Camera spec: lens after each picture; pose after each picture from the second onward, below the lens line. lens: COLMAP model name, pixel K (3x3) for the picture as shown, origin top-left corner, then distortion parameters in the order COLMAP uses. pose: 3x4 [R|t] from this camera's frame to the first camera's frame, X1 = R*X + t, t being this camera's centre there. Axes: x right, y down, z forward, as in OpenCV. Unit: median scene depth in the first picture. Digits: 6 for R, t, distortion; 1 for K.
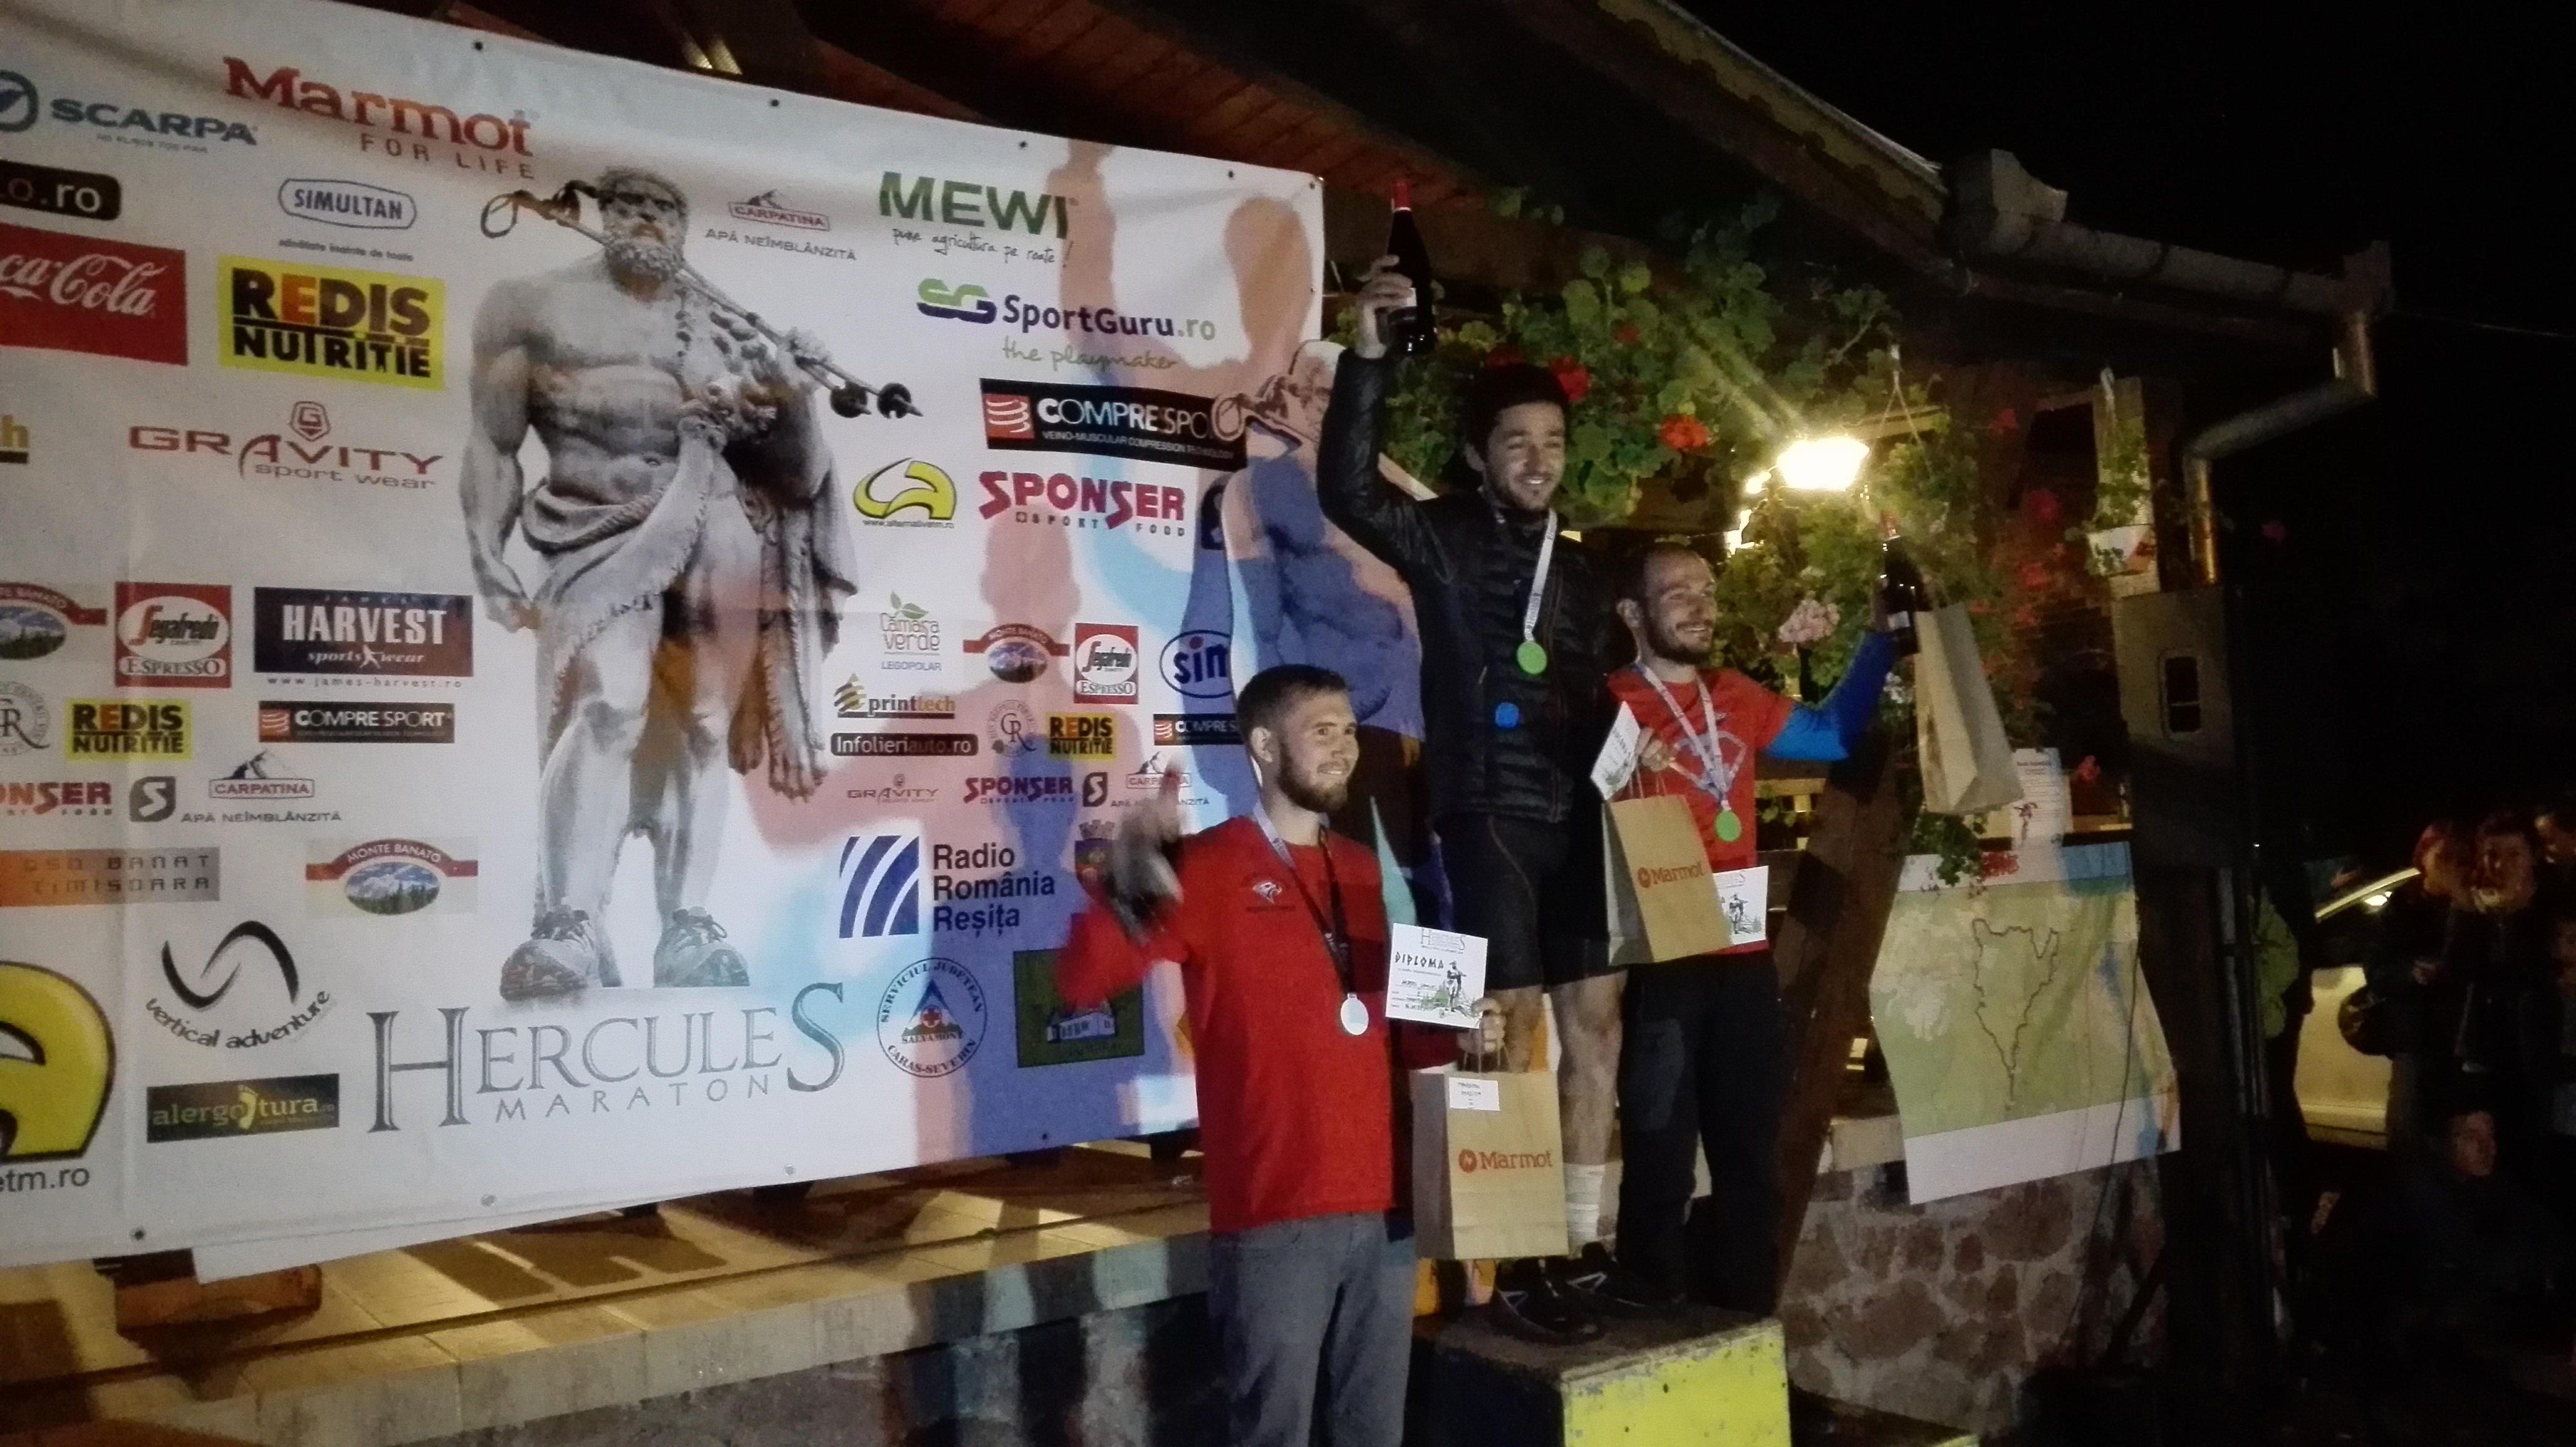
lens RADIAL K [[2115.2, 0, 1293.4], [0, 2115.2, 738.1], [0, 0, 1]] dist [0.139810, -0.285237]
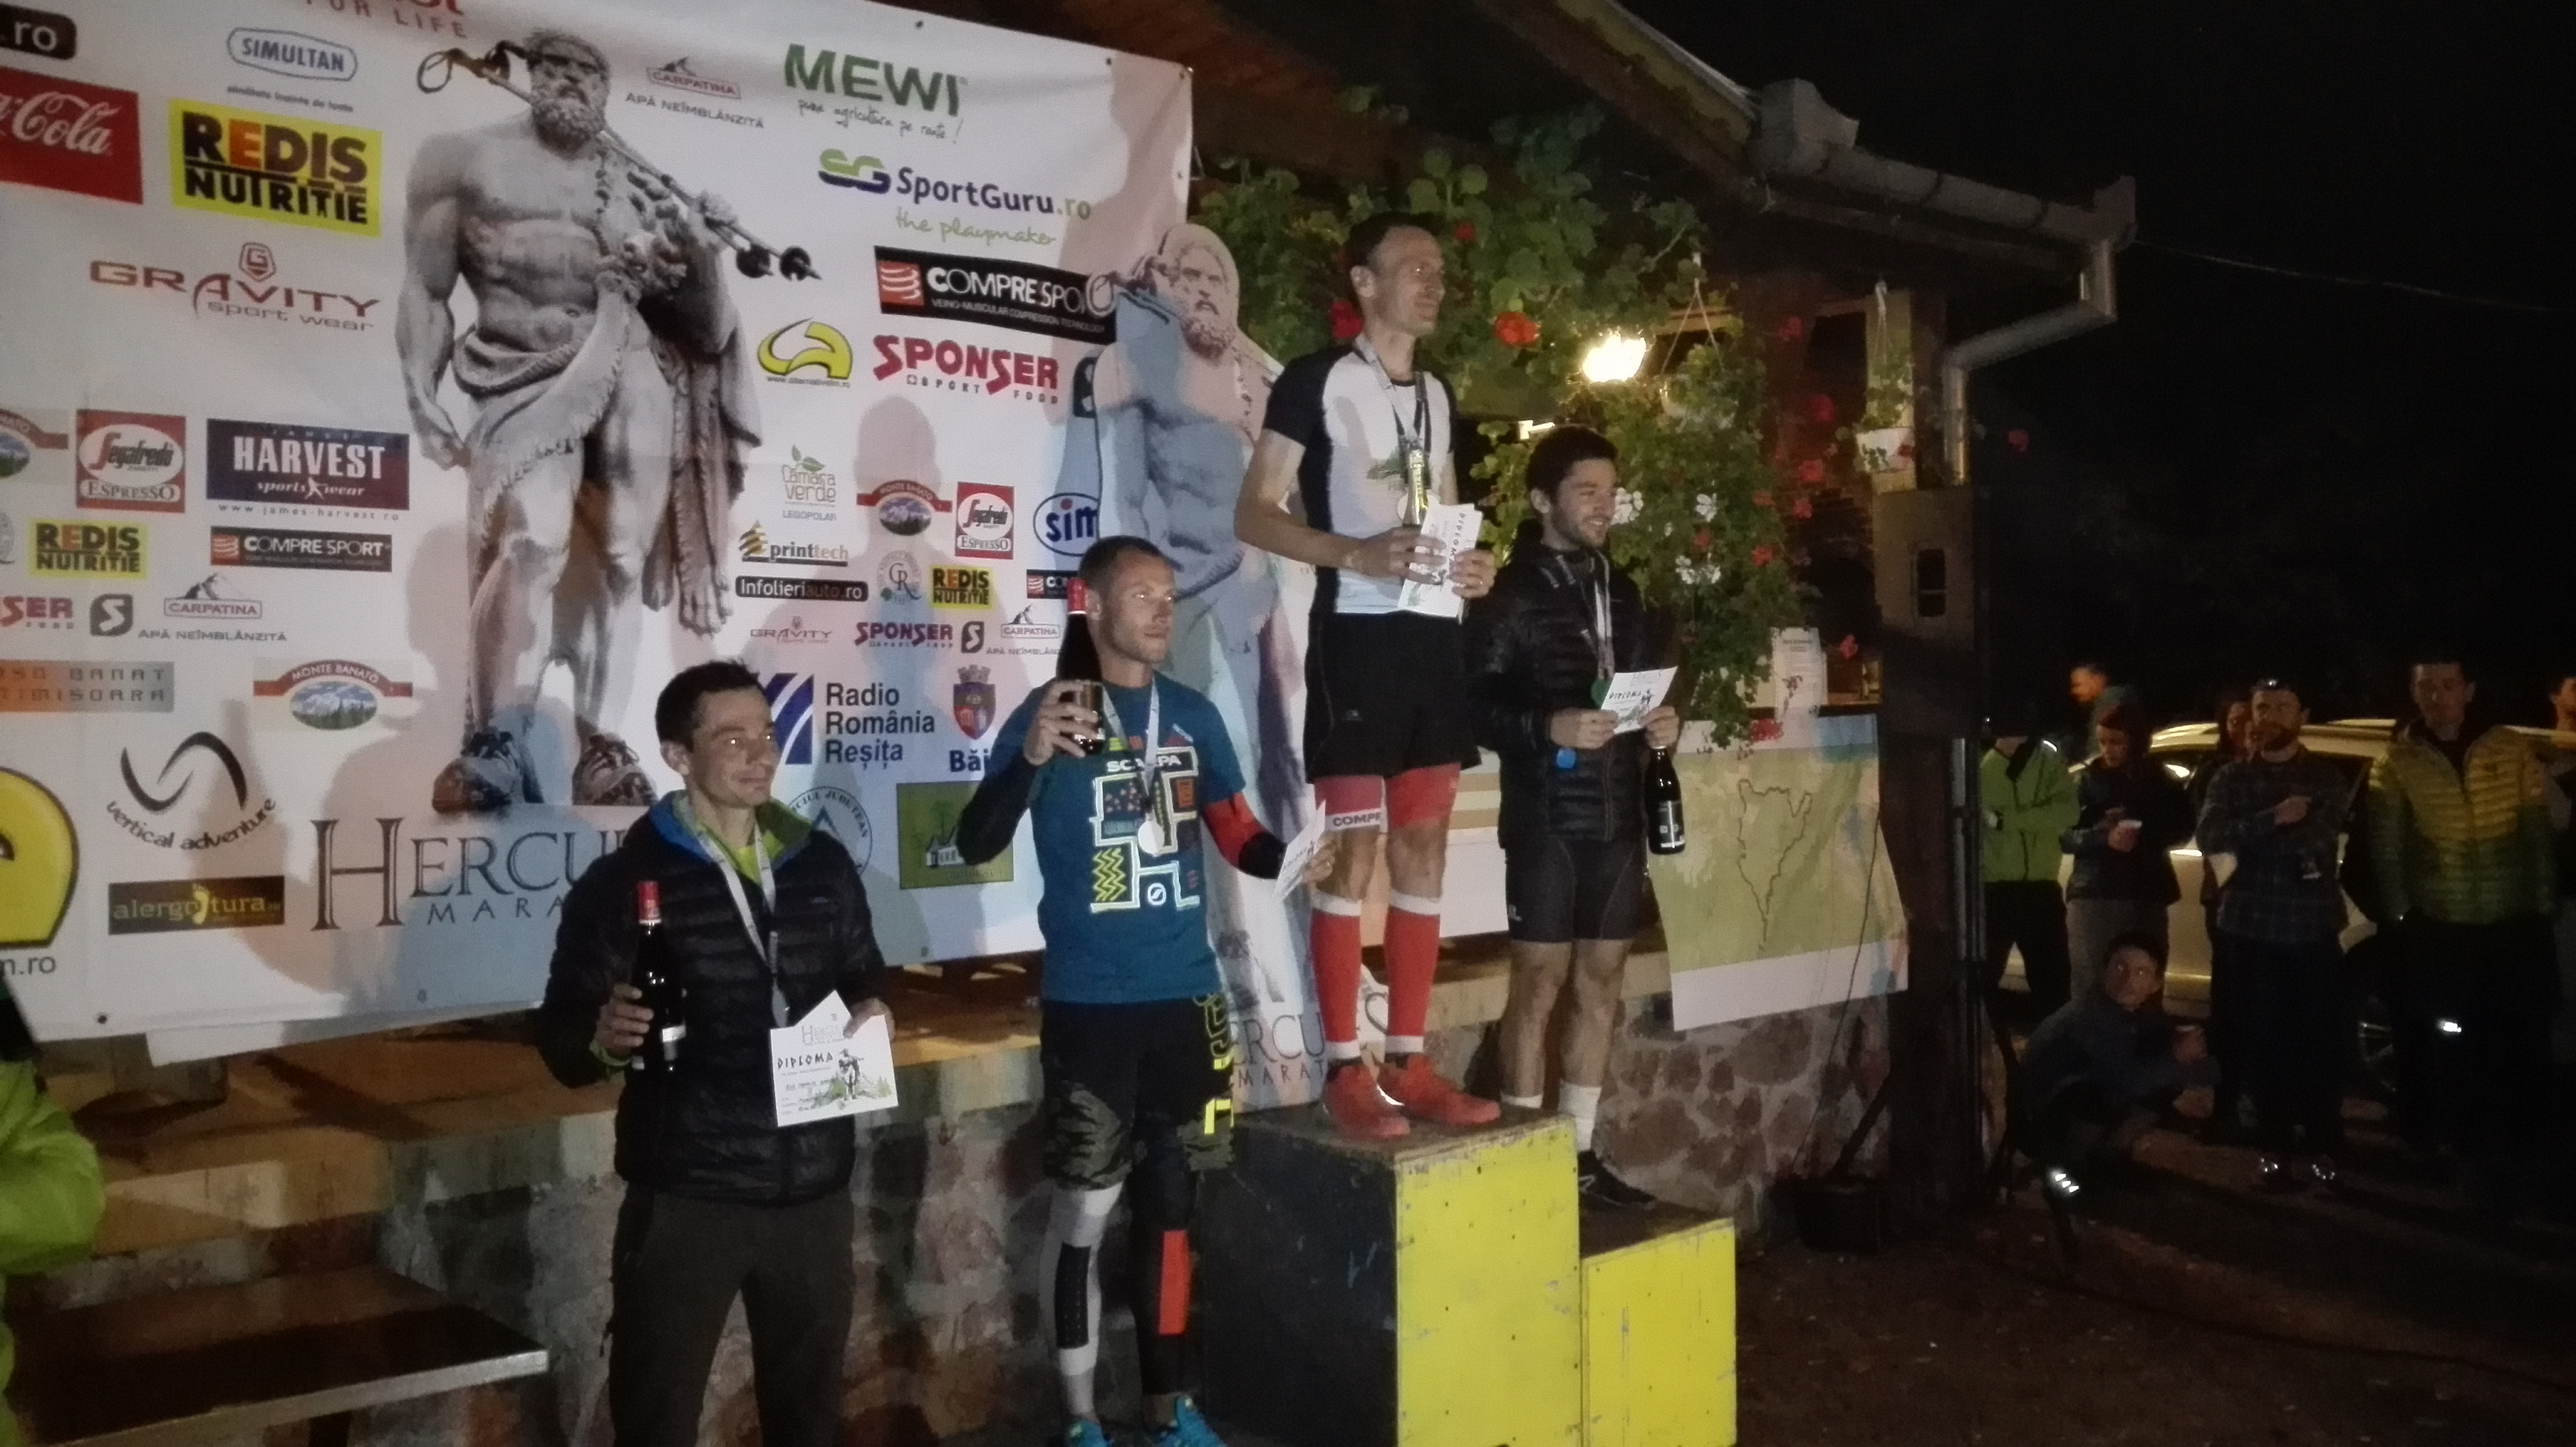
lens RADIAL K [[2130.9, 0, 1295.6], [0, 2130.9, 741.5], [0, 0, 1]] dist [0.125066, -0.249172]
pose [[0.993078, 0.027625, 0.114160, -0.059344], [-0.035329, 0.997193, 0.066017, -0.000526], [-0.112015, -0.069593, 0.991267, -0.116589]]
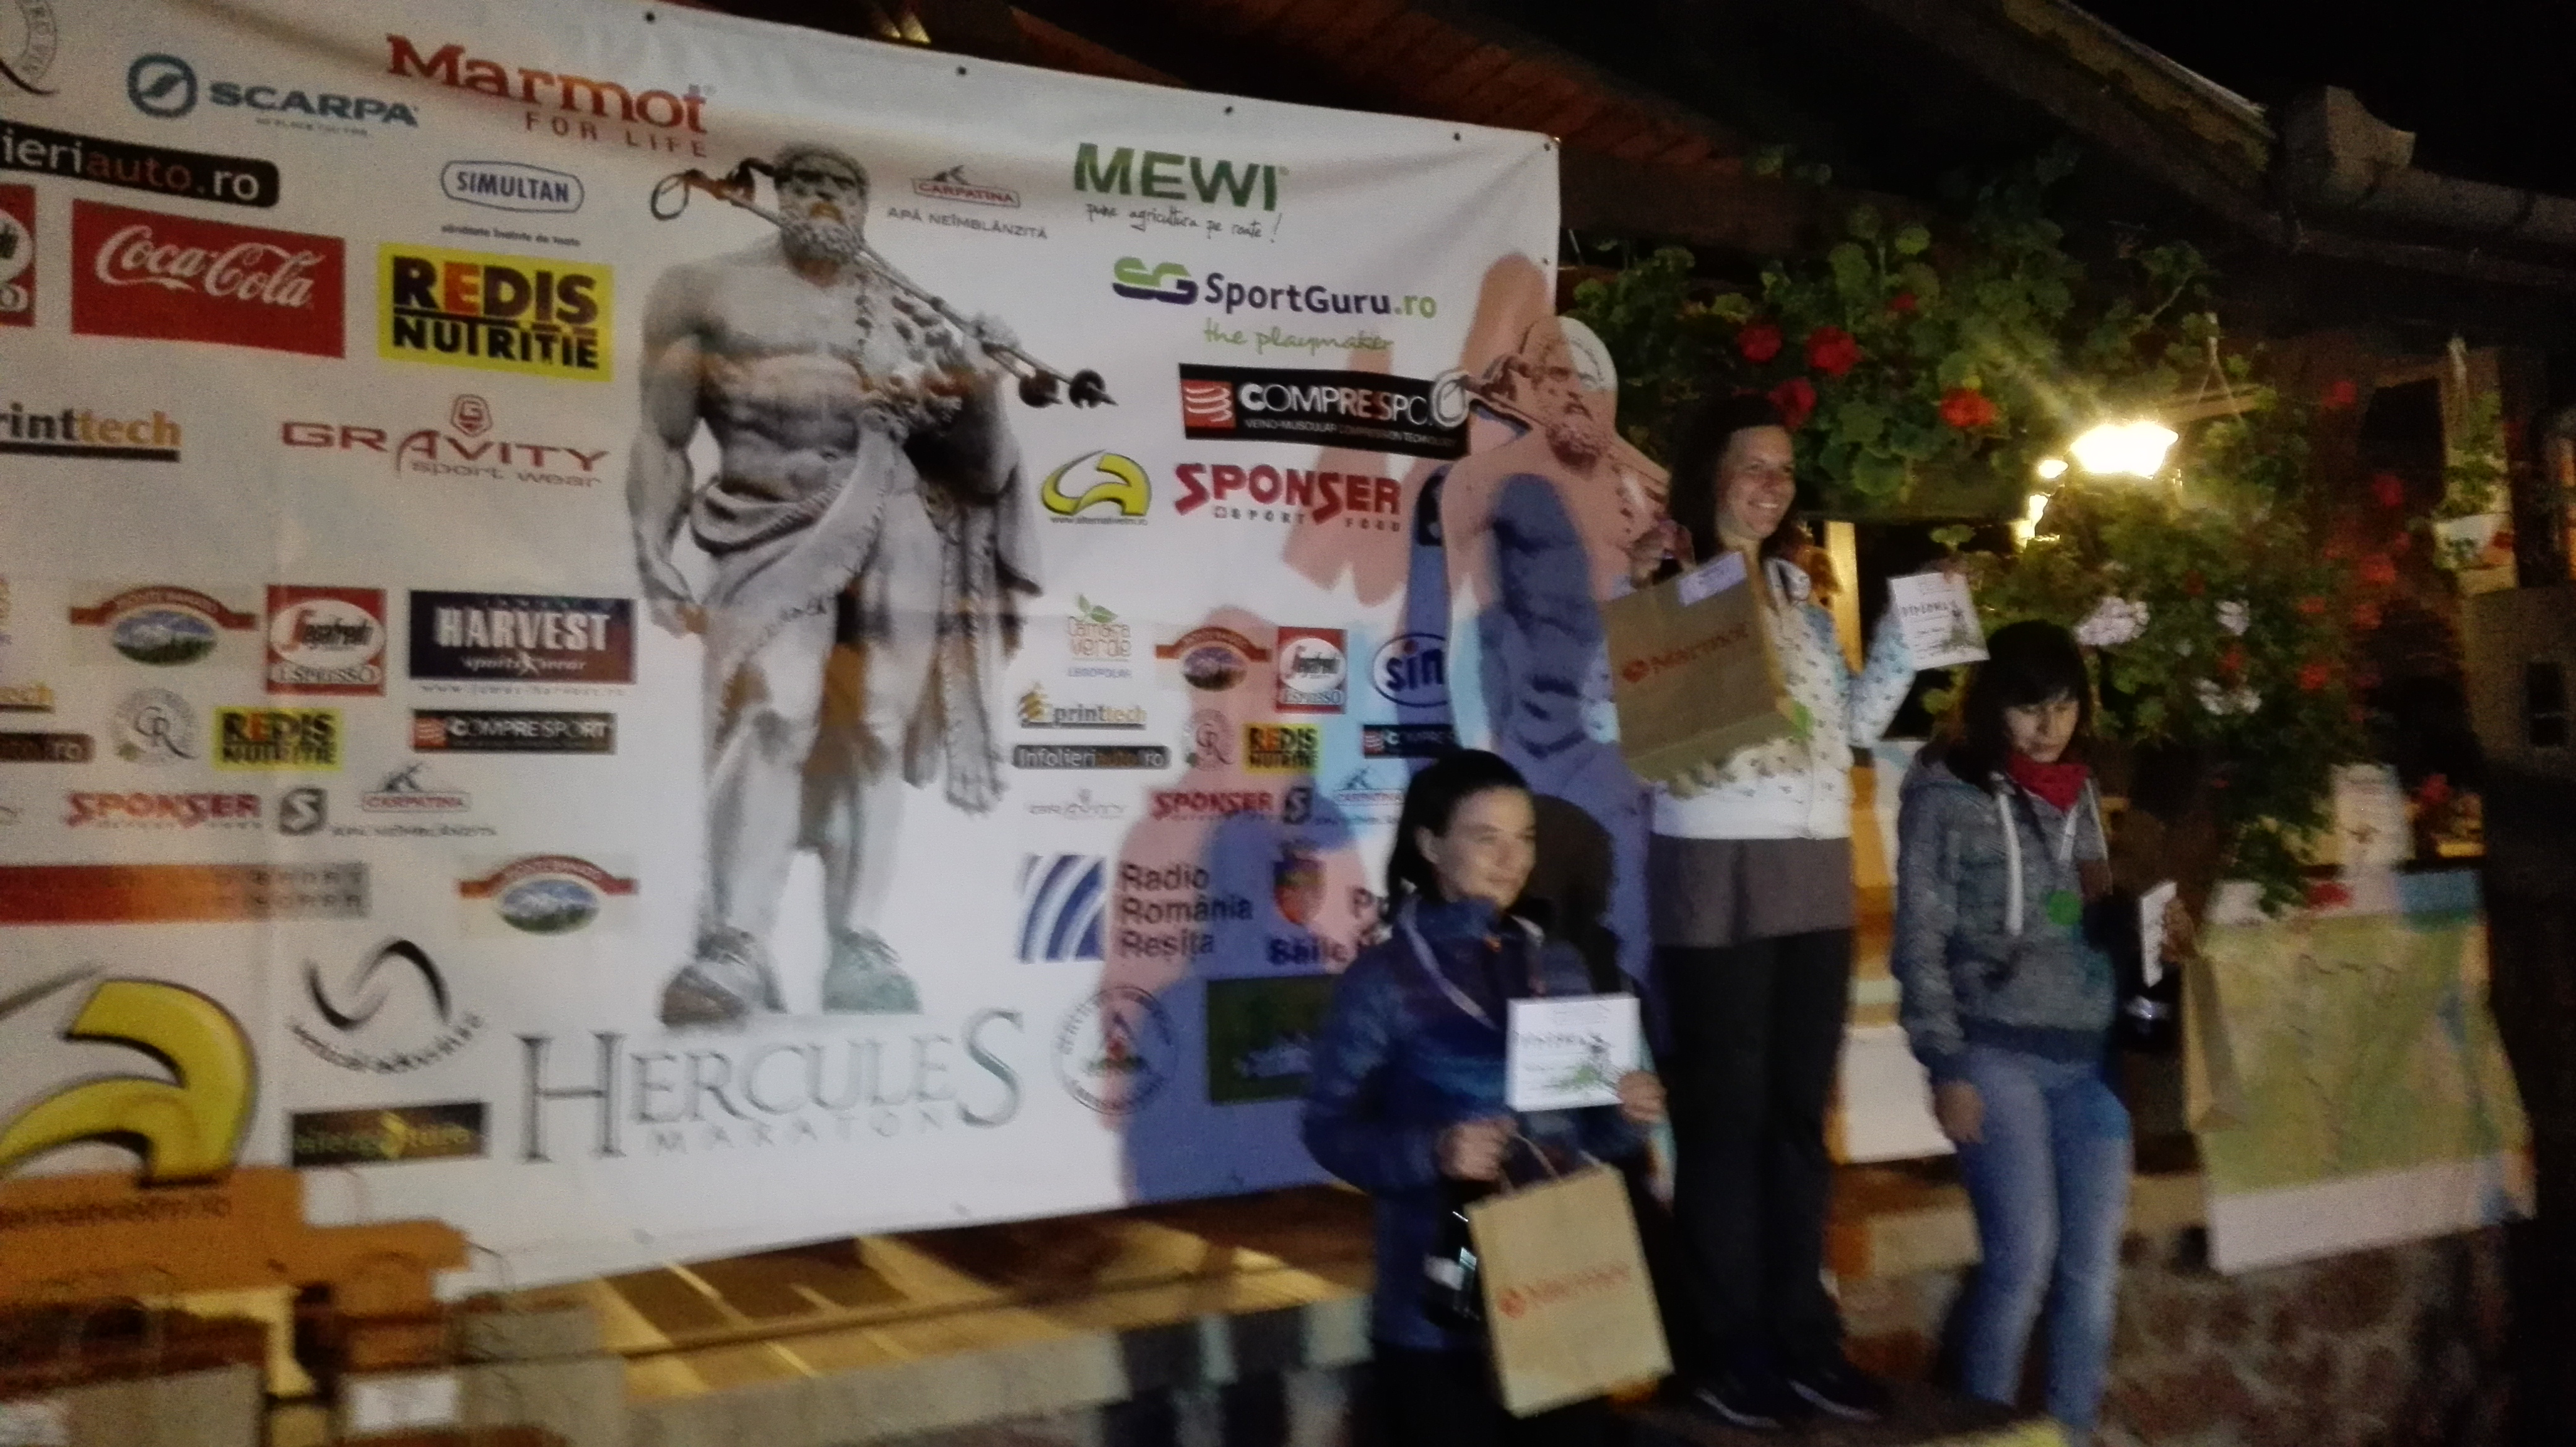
lens RADIAL K [[2076.1, 0, 1292.6], [0, 2076.1, 721.3], [0, 0, 1]] dist [0.146504, -0.298263]
pose [[0.991240, 0.011034, -0.131609, 0.026395], [-0.010649, 0.999937, 0.003632, -0.017403], [0.131641, -0.002199, 0.991295, 0.109580]]
